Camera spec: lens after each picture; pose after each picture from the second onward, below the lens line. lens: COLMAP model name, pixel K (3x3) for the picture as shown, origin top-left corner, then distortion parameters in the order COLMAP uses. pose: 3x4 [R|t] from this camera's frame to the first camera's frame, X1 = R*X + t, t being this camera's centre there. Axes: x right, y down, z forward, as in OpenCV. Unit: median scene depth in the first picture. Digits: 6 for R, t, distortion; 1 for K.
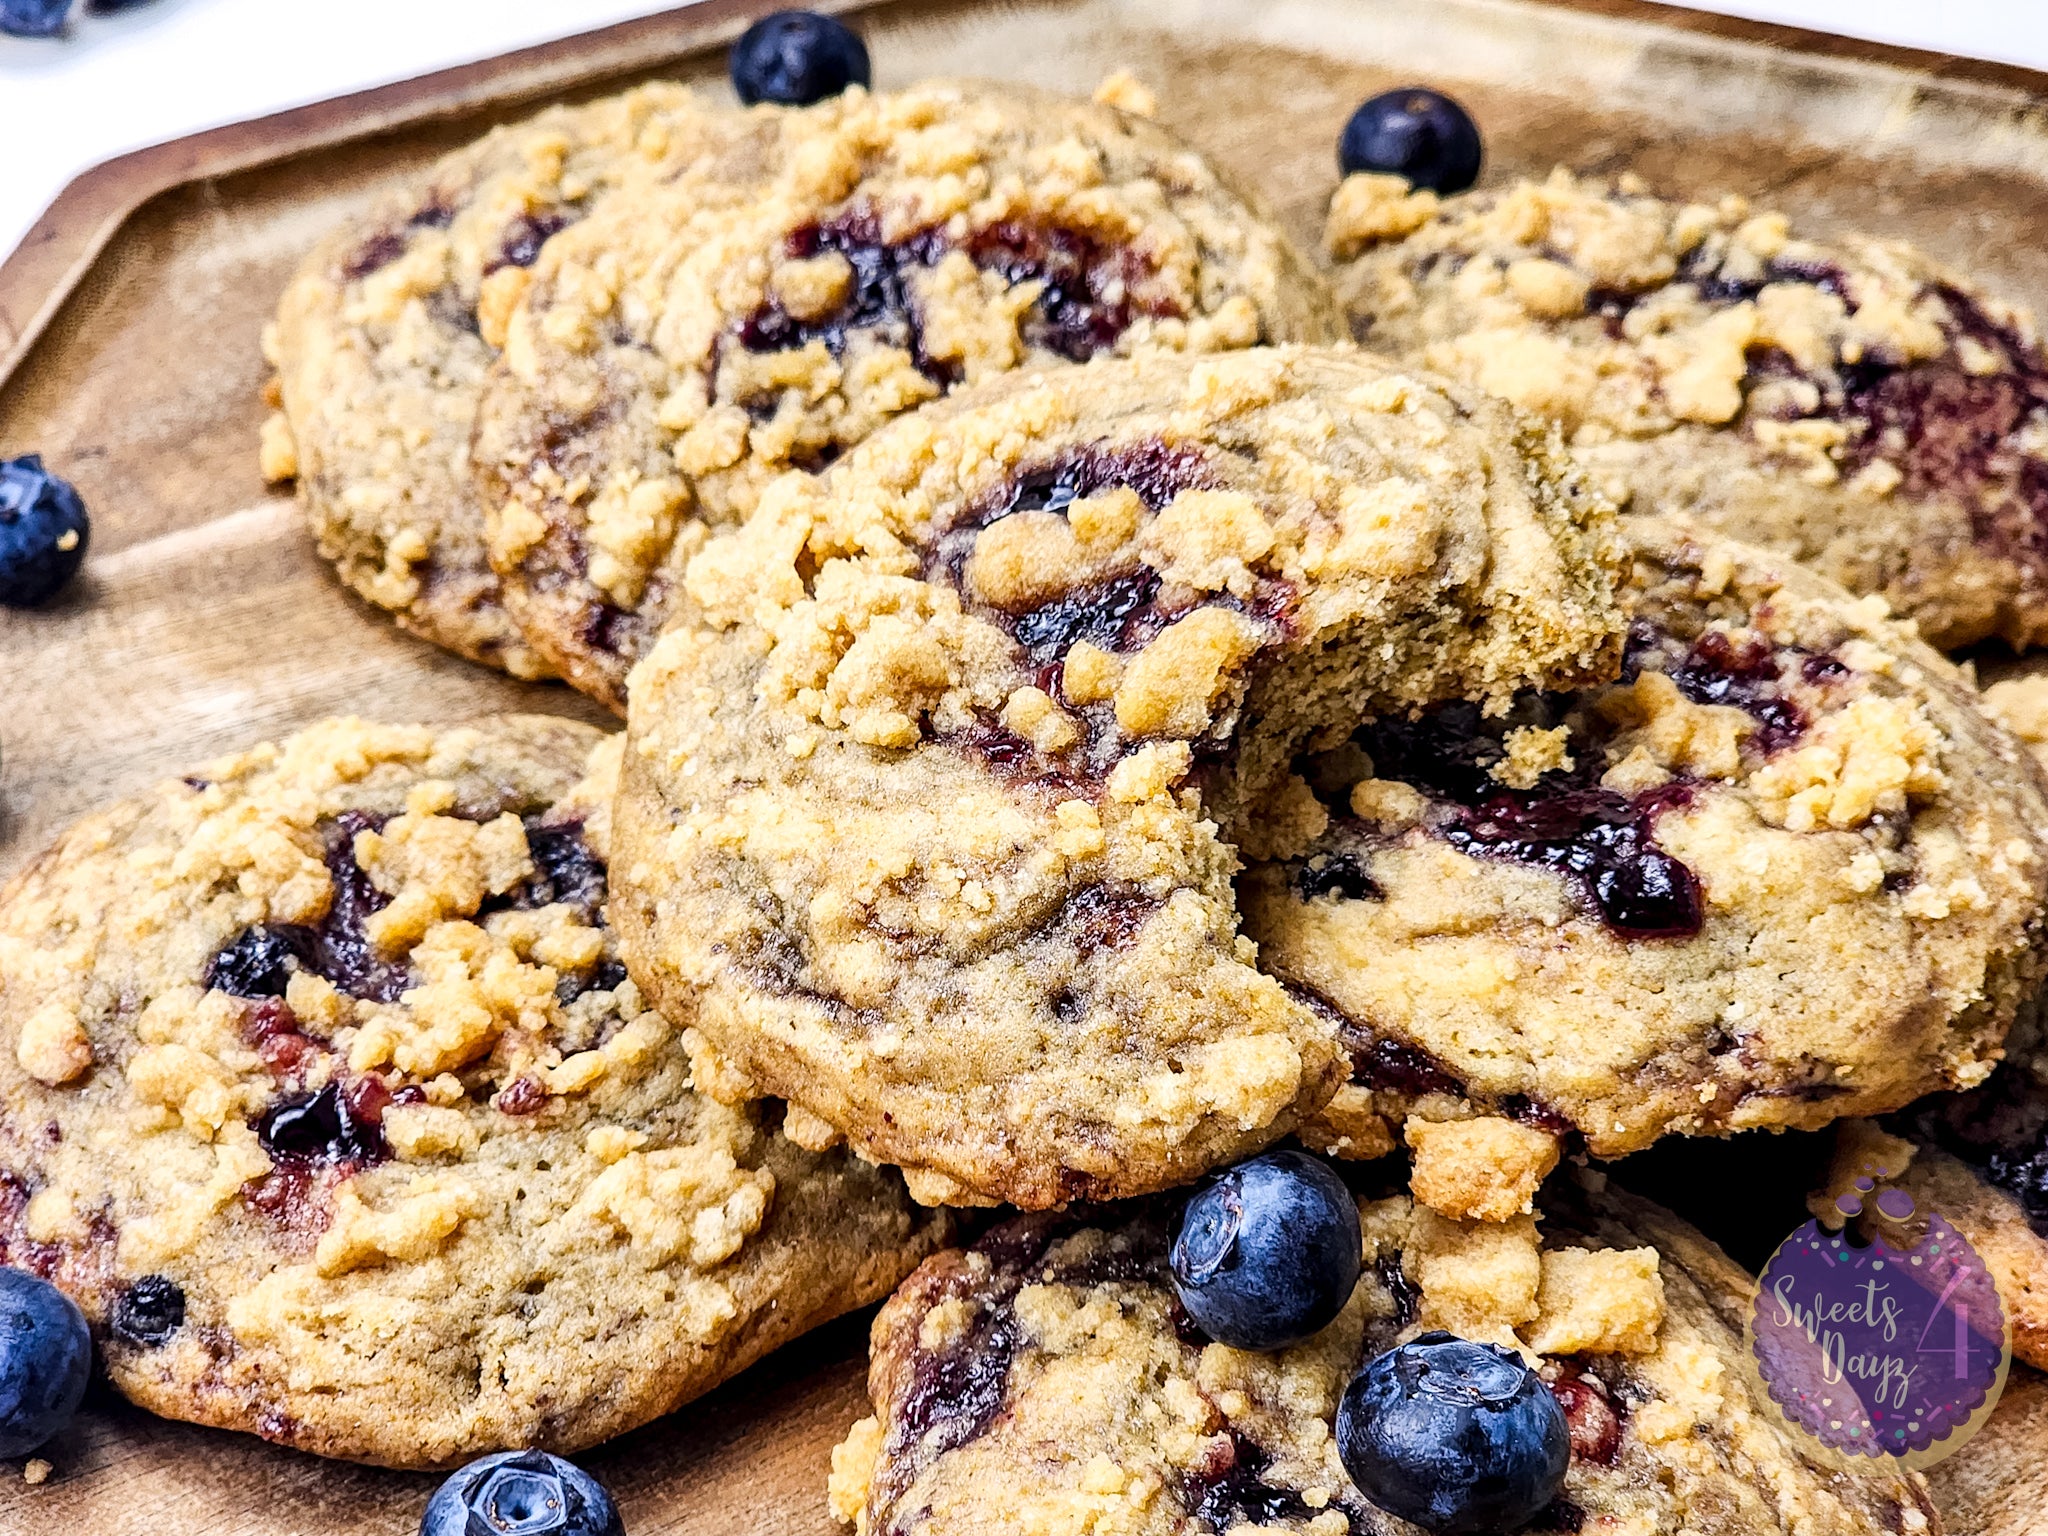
lens RADIAL K [[4409.7, 0, 989.6], [0, 4409.7, 652.7], [0, 0, 1]] dist [0.120959, 0.000000]
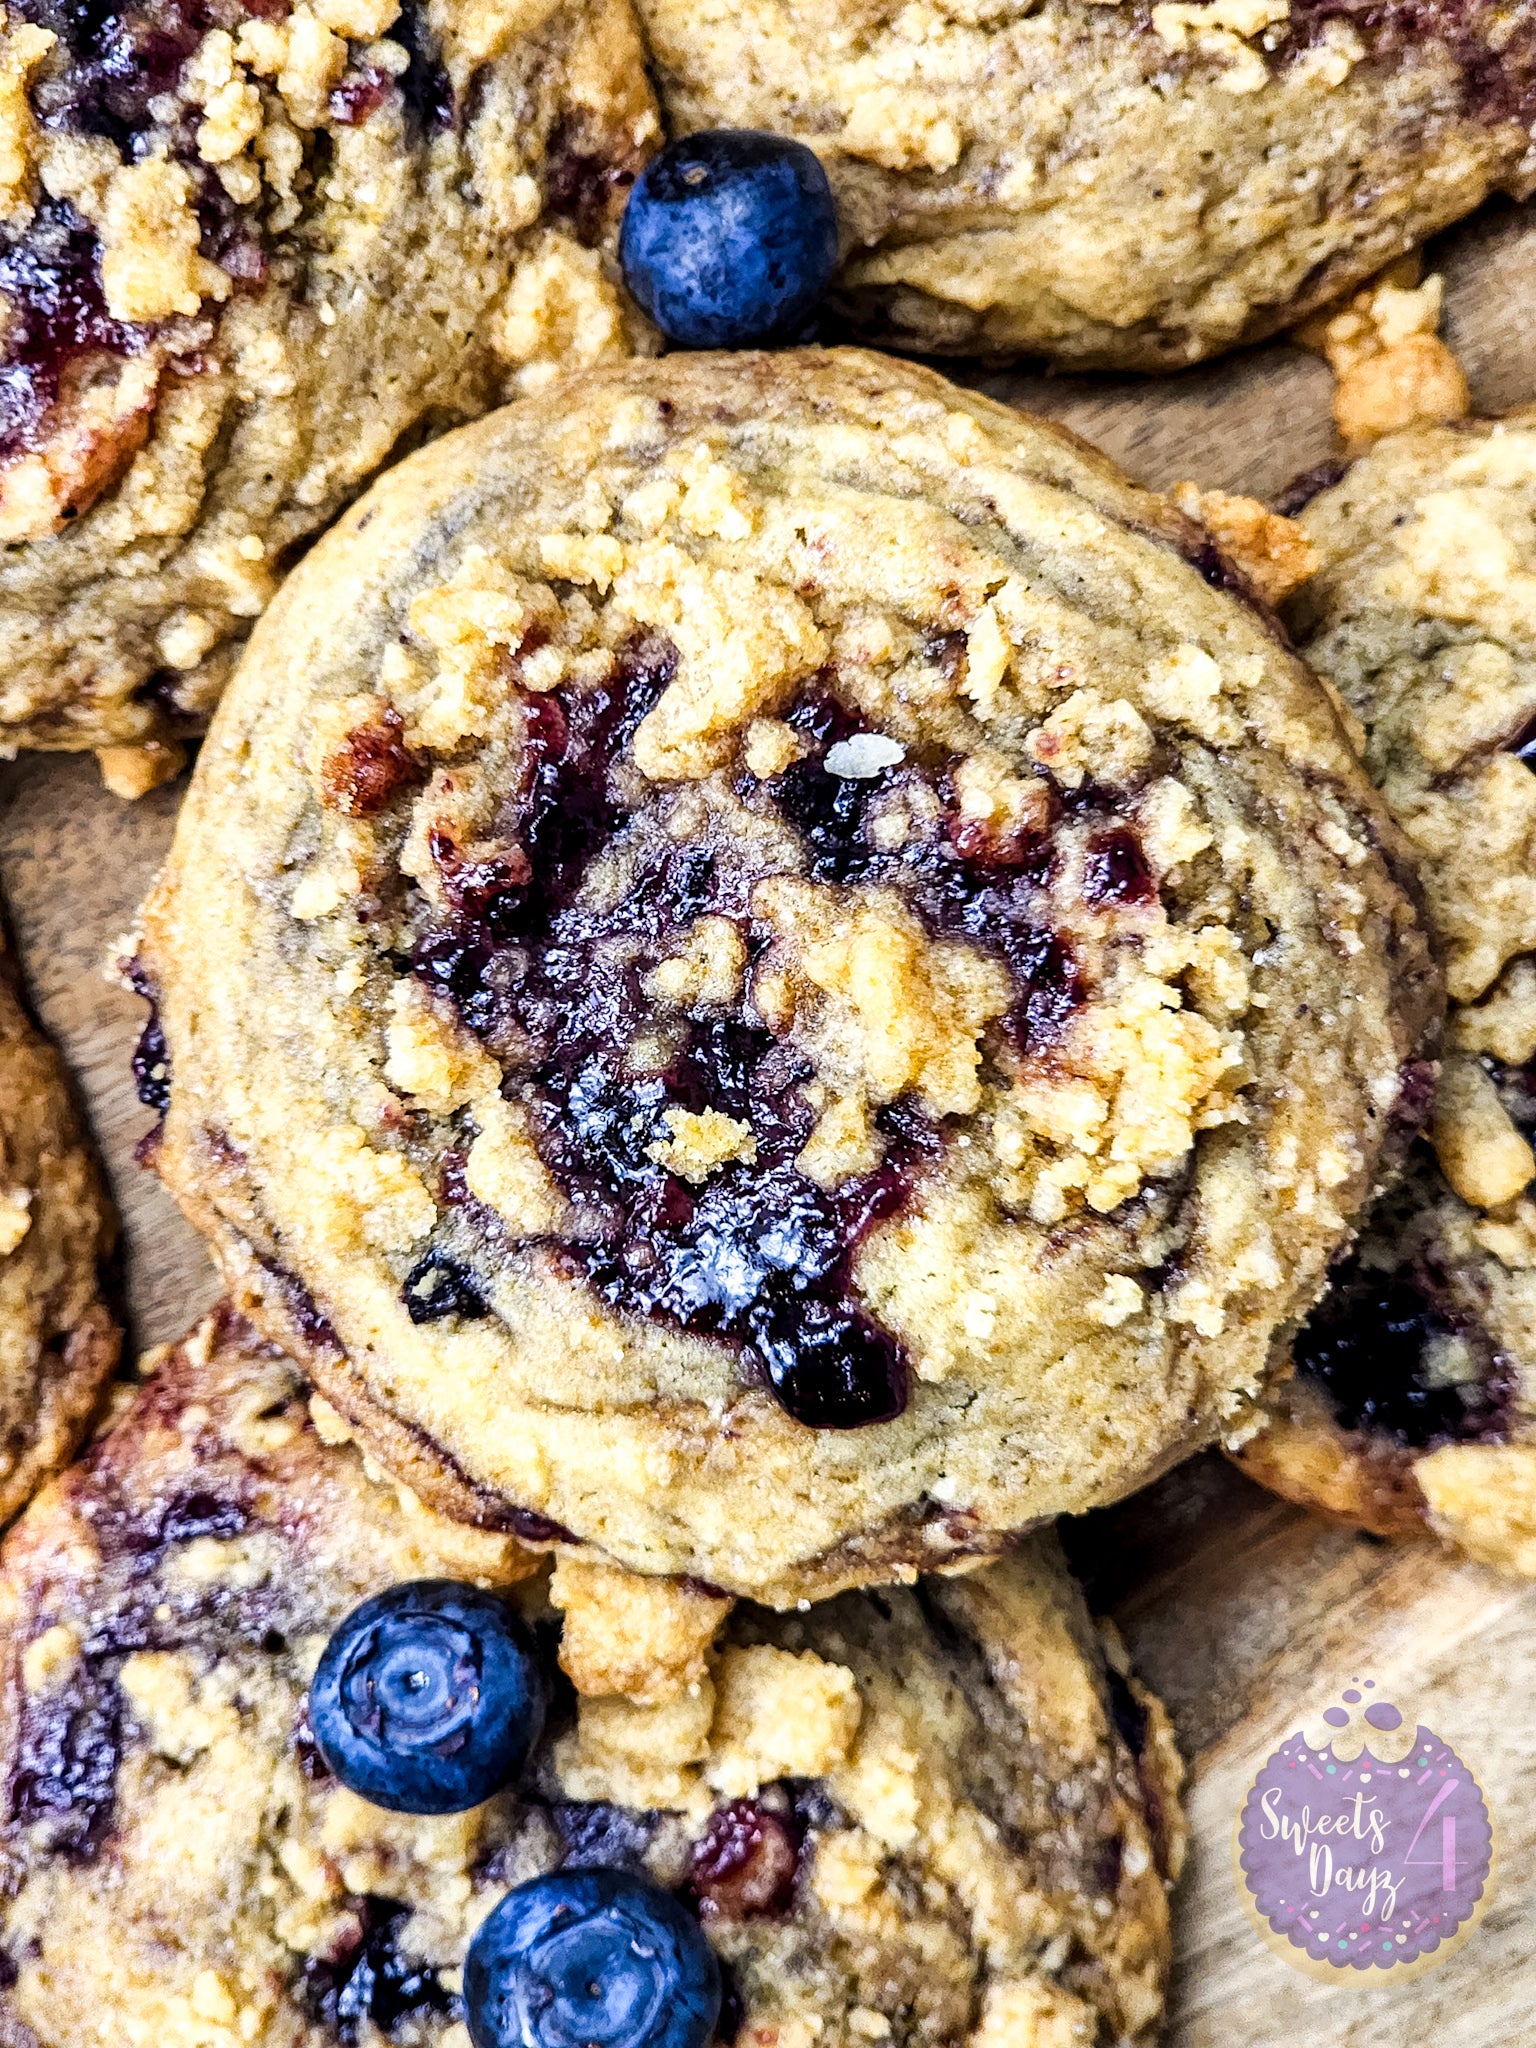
lens RADIAL K [[4065.6, 0, 777.8], [0, 4065.6, 1028.3], [0, 0, 1]] dist [0.072389, 0.000000]
pose [[0.998695, -0.023067, -0.045572, 0.167322], [0.049753, 0.641208, 0.765753, -0.521820], [0.011558, -0.767020, 0.641519, 0.565259]]
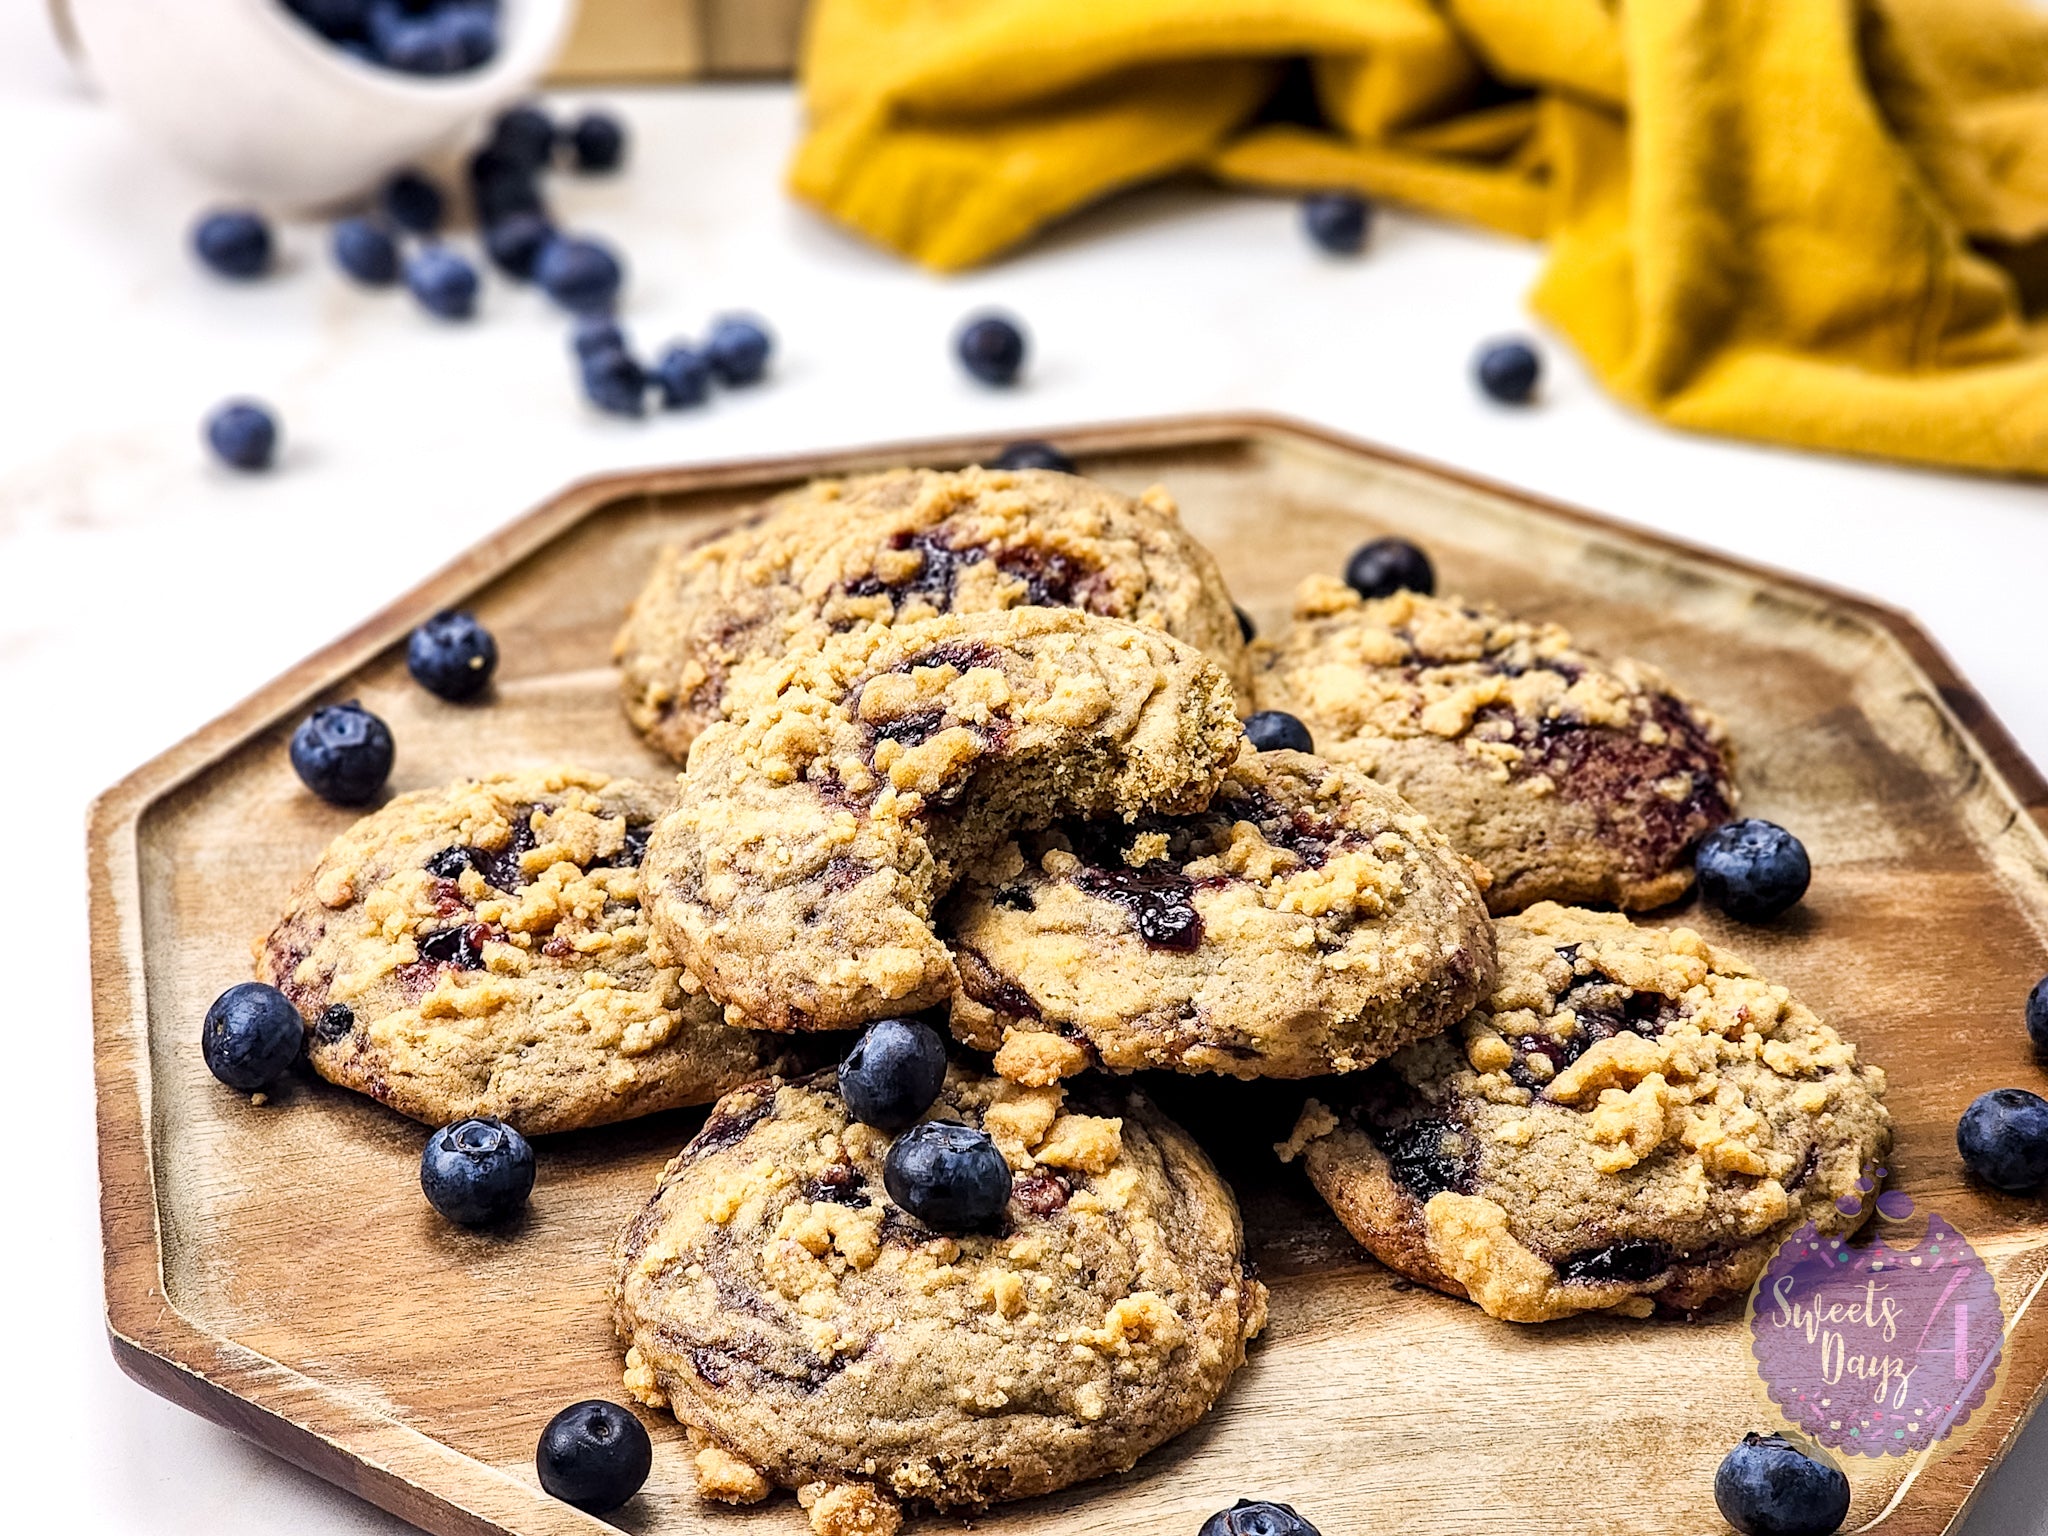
lens RADIAL K [[4065.6, 0, 1016.1], [0, 4065.6, 773.8], [0, 0, 1]] dist [0.072389, 0.000000]
pose [[0.950811, 0.145214, -0.273624, 0.502121], [-0.177870, 0.979116, -0.098453, 0.158850], [0.253613, 0.142280, 0.956784, -0.522449]]
